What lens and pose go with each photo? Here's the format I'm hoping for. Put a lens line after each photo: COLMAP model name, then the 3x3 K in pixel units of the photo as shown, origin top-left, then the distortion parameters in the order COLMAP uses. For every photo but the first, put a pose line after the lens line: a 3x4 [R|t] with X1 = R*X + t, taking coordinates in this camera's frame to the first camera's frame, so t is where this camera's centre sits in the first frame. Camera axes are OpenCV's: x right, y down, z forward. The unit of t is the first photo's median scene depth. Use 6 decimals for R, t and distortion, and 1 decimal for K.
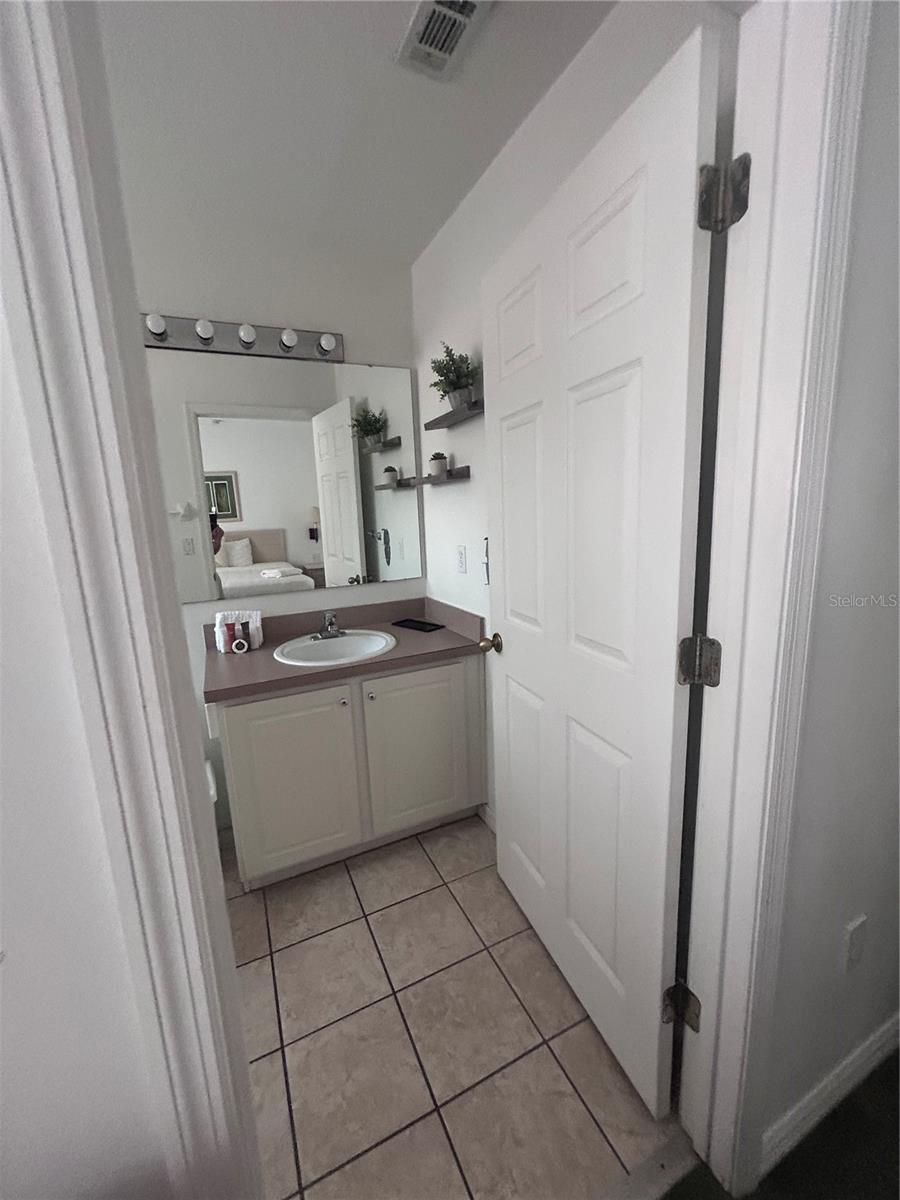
lens RADIAL K [[481.3, 0, 448.6], [0, 481.3, 599.3], [0, 0, 1]] dist [0.000569, -0.000088]
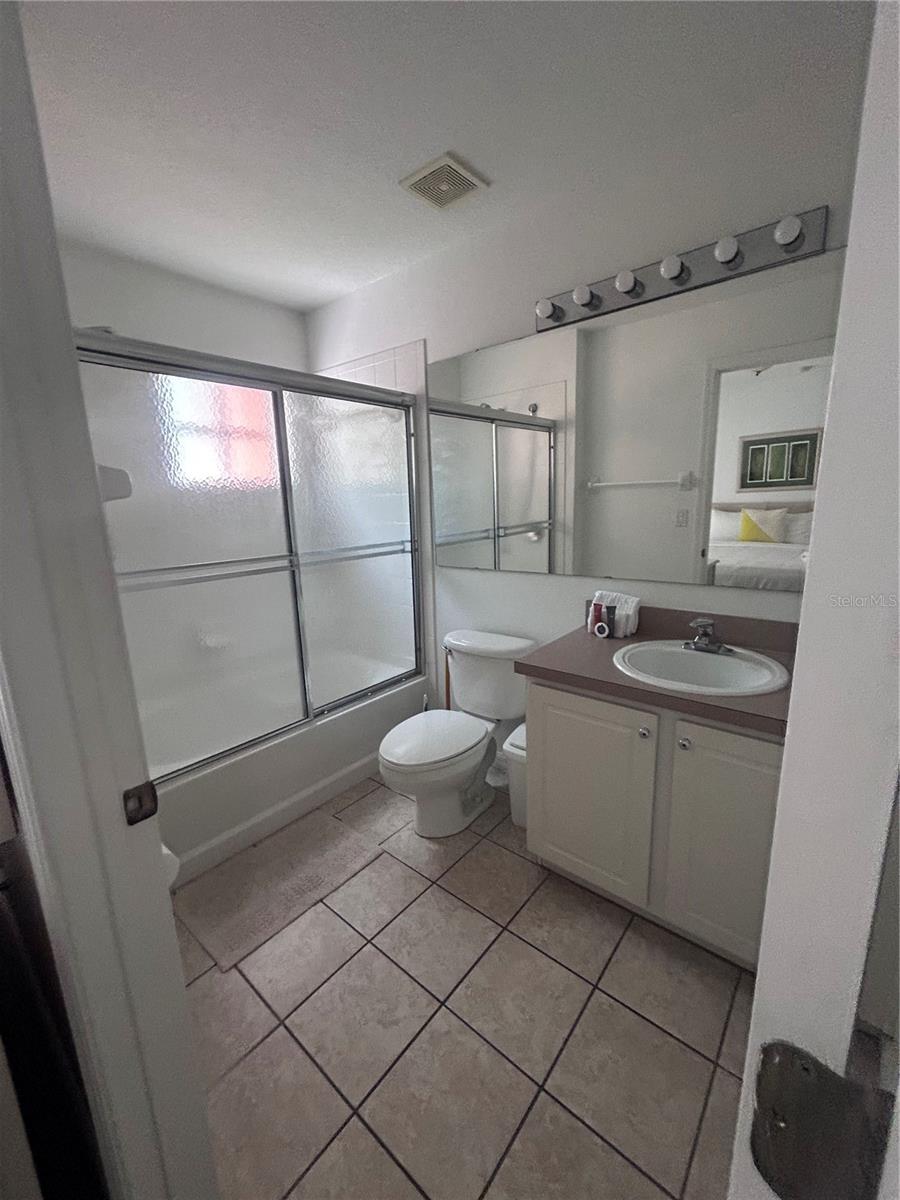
lens RADIAL K [[481.3, 0, 443.0], [0, 481.3, 599.8], [0, 0, 1]] dist [0.000569, -0.000088]
pose [[0.422466, 0.216845, -0.880057, 0.248295], [-0.154892, 0.973949, 0.165625, -0.066827], [0.893046, 0.066343, 0.445048, 0.302423]]
